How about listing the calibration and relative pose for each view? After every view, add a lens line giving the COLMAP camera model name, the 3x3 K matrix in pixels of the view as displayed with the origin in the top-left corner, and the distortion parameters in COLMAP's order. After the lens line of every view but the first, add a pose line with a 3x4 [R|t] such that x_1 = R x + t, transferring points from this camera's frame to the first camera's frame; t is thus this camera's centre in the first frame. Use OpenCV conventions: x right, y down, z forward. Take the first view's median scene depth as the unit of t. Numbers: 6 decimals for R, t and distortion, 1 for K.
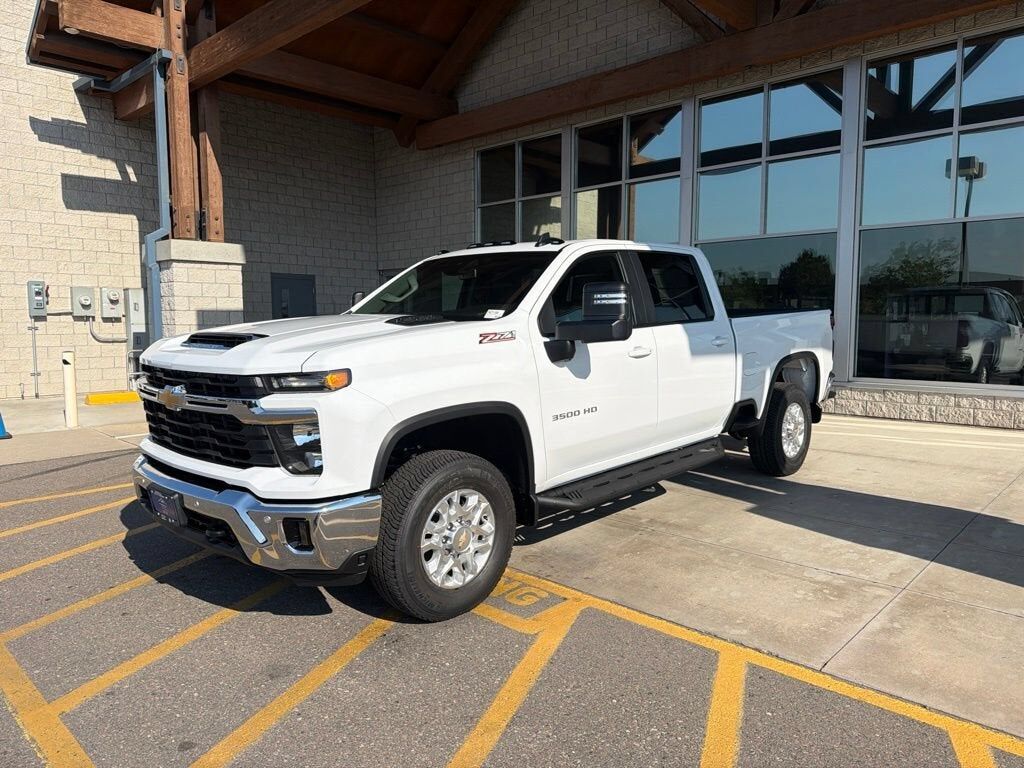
lens RADIAL K [[719.2, 0, 508.4], [0, 719.2, 387.2], [0, 0, 1]] dist [0.019675, -0.028334]
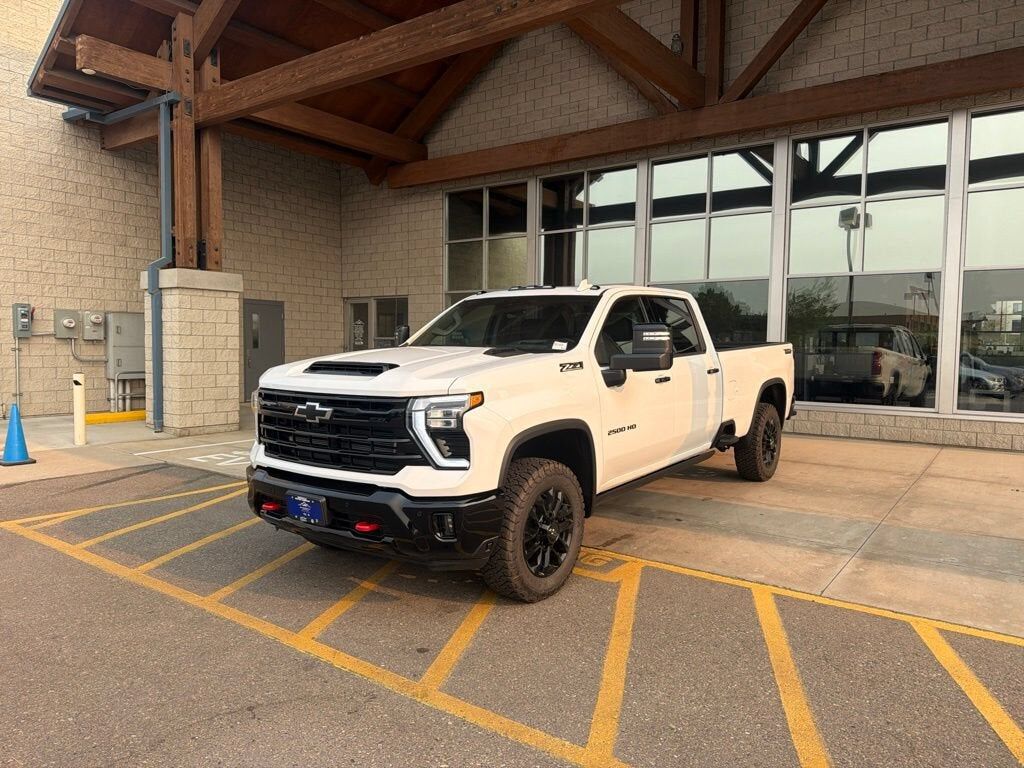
lens RADIAL K [[719.2, 0, 516.0], [0, 719.2, 386.9], [0, 0, 1]] dist [0.019675, -0.028334]
pose [[0.990750, 0.006467, 0.135544, -0.112549], [-0.001755, 0.999391, -0.034851, 0.005916], [-0.135686, 0.034291, 0.990158, -0.113166]]
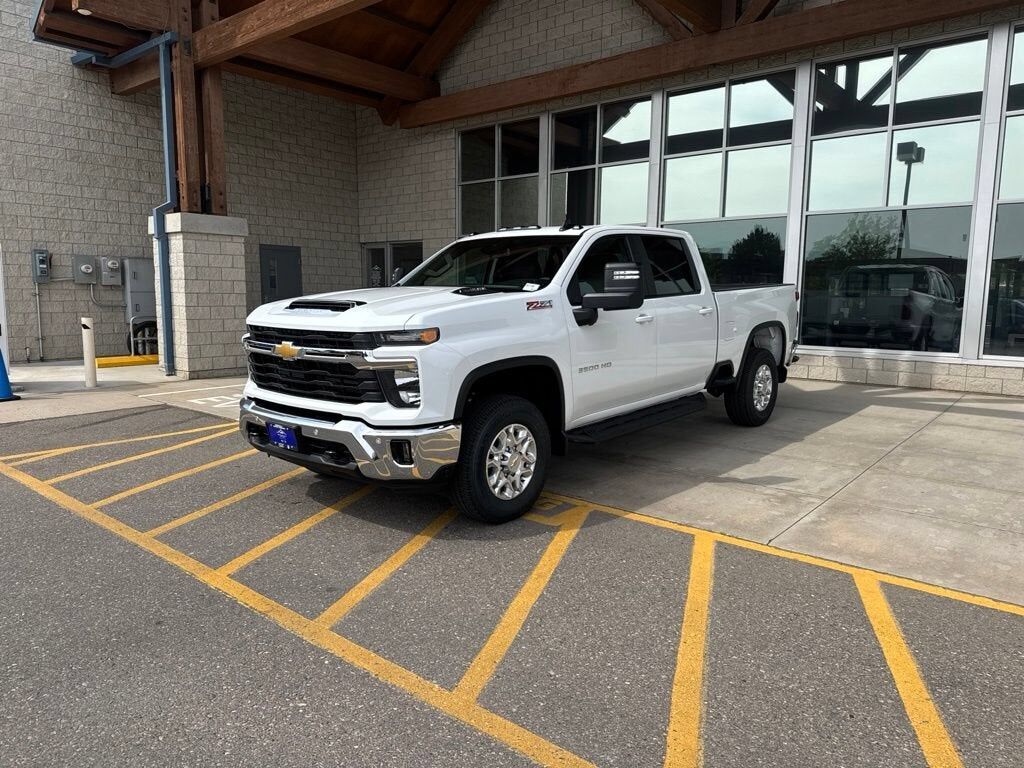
lens RADIAL K [[719.2, 0, 507.9], [0, 719.2, 386.5], [0, 0, 1]] dist [0.019675, -0.028334]
pose [[0.998173, 0.002141, 0.060386, -0.045438], [-0.004374, 0.999310, 0.036879, 0.010848], [-0.060265, -0.037076, 0.997494, -0.103343]]
